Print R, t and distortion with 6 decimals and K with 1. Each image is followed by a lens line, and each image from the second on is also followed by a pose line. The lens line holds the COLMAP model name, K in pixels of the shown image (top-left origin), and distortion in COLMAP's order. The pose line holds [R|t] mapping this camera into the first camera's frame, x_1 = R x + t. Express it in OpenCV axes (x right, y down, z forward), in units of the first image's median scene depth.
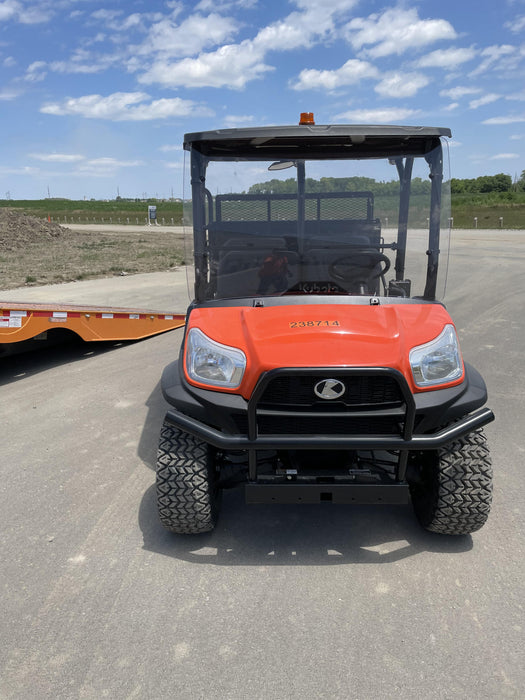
lens RADIAL K [[531.9, 0, 259.3], [0, 531.9, 349.9], [0, 0, 1]] dist [0.071790, -0.097298]
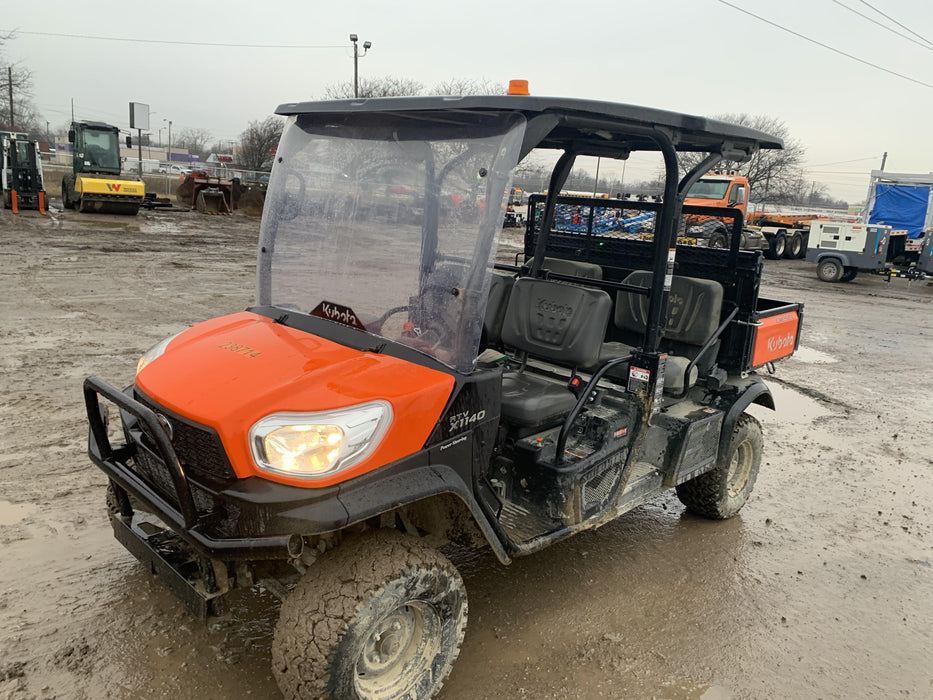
lens RADIAL K [[708.9, 0, 467.0], [0, 708.9, 336.3], [0, 0, 1]] dist [0.071790, -0.097298]
pose [[0.714546, 0.200140, -0.670349, 0.885812], [-0.257694, 0.966129, 0.013764, -0.143343], [0.650398, 0.162910, 0.741918, 0.397457]]
